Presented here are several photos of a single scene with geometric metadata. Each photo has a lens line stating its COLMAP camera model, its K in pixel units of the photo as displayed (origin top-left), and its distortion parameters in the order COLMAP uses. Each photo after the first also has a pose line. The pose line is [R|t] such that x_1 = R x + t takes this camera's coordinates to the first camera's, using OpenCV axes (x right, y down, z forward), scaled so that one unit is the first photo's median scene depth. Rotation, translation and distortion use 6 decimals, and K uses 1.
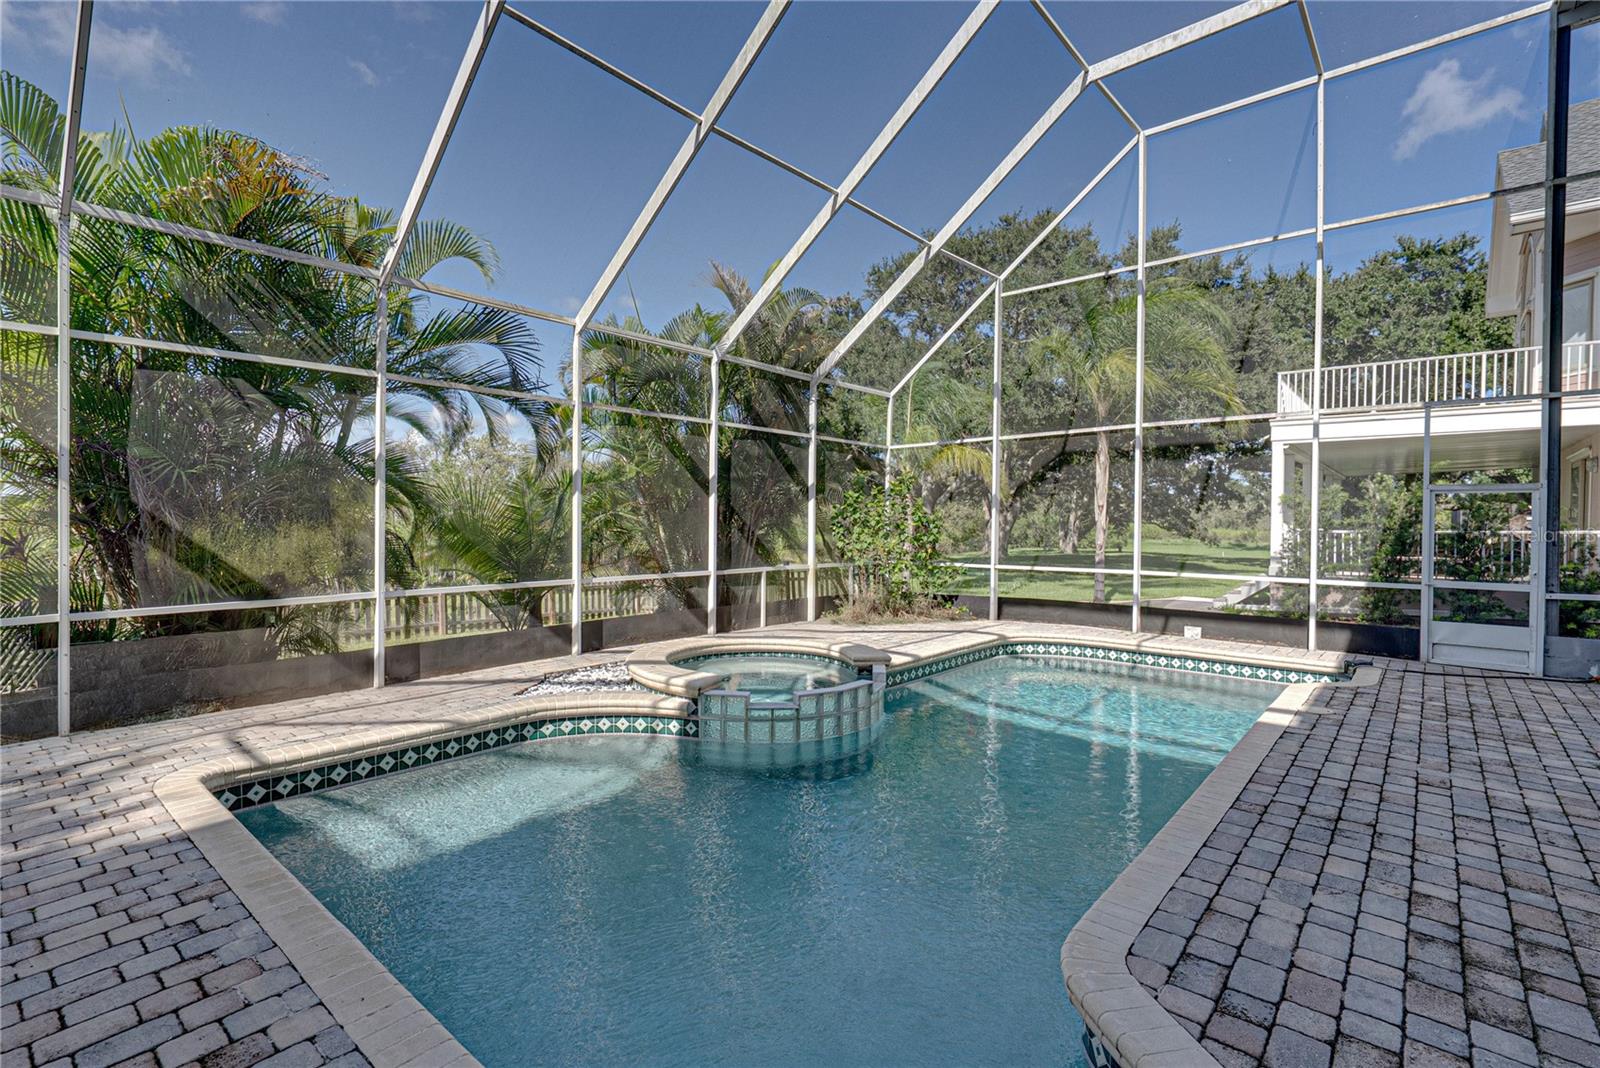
lens RADIAL K [[744.1, 0, 800.0], [0, 744.1, 534.0], [0, 0, 1]] dist [0.000833, -0.000386]
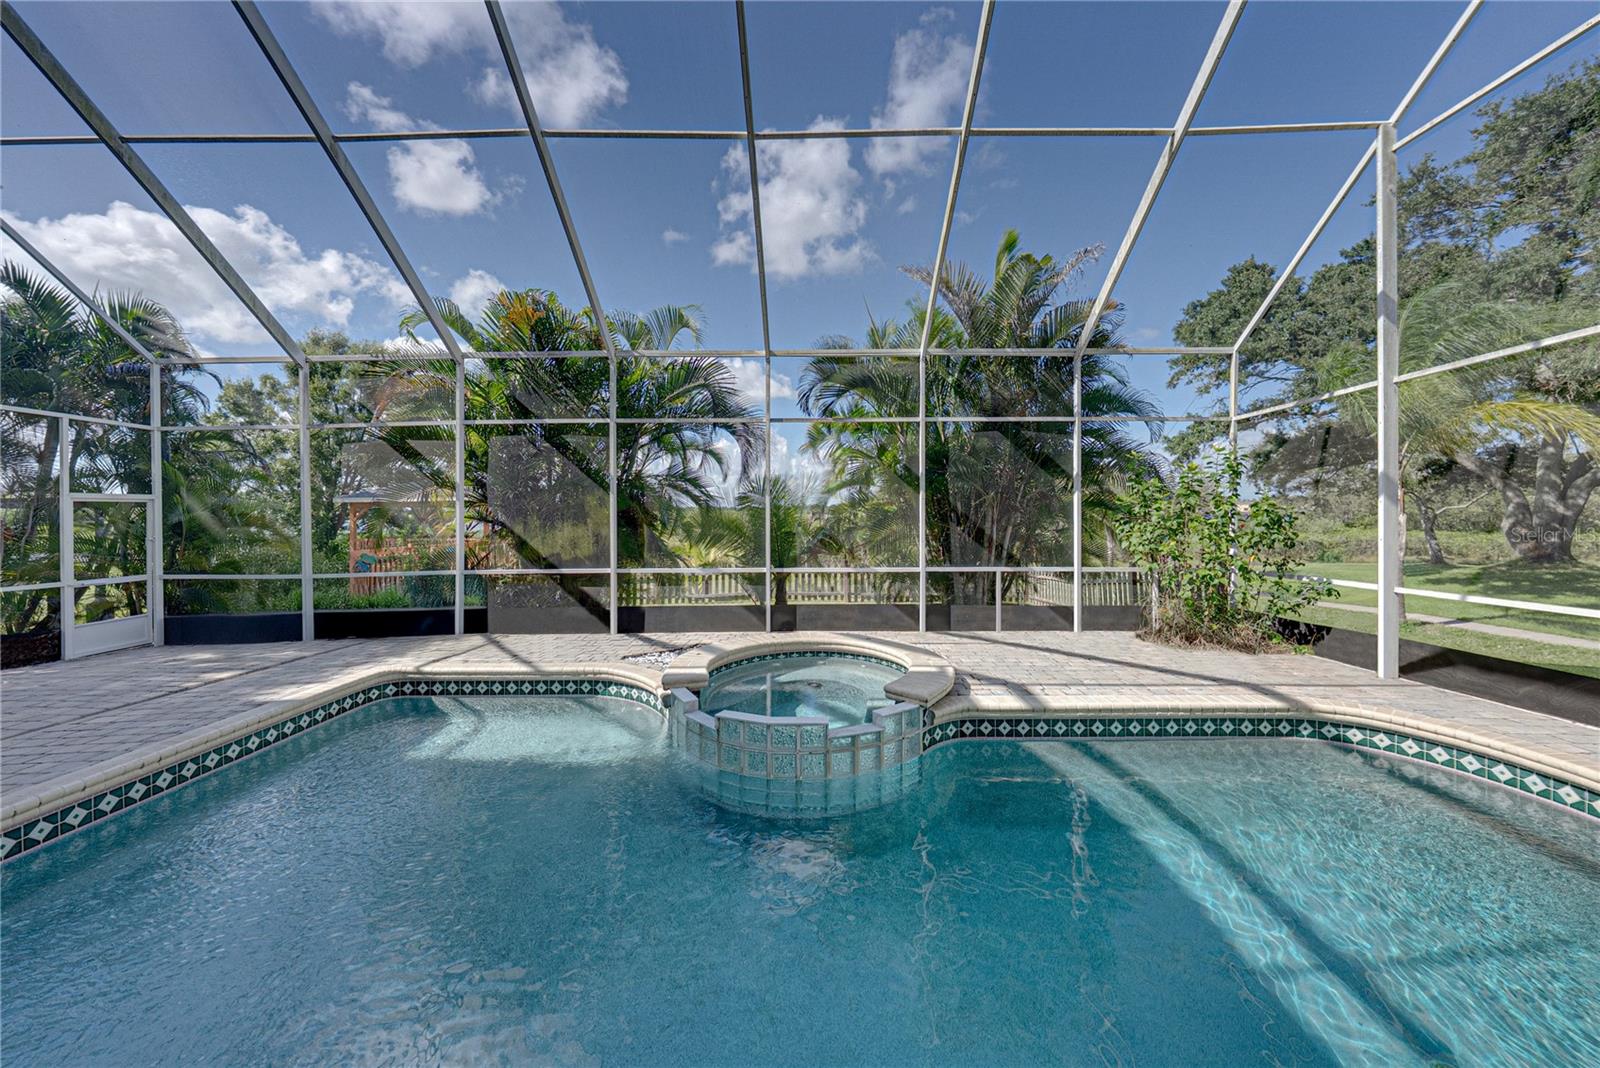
lens RADIAL K [[552.6, 0, 796.7], [0, 552.6, 515.5], [0, 0, 1]] dist [-0.001472, 0.000017]
pose [[0.650810, -0.011858, -0.759148, 0.413173], [-0.006869, 0.999745, -0.021505, -0.005268], [0.759210, 0.019210, 0.650562, 0.473176]]
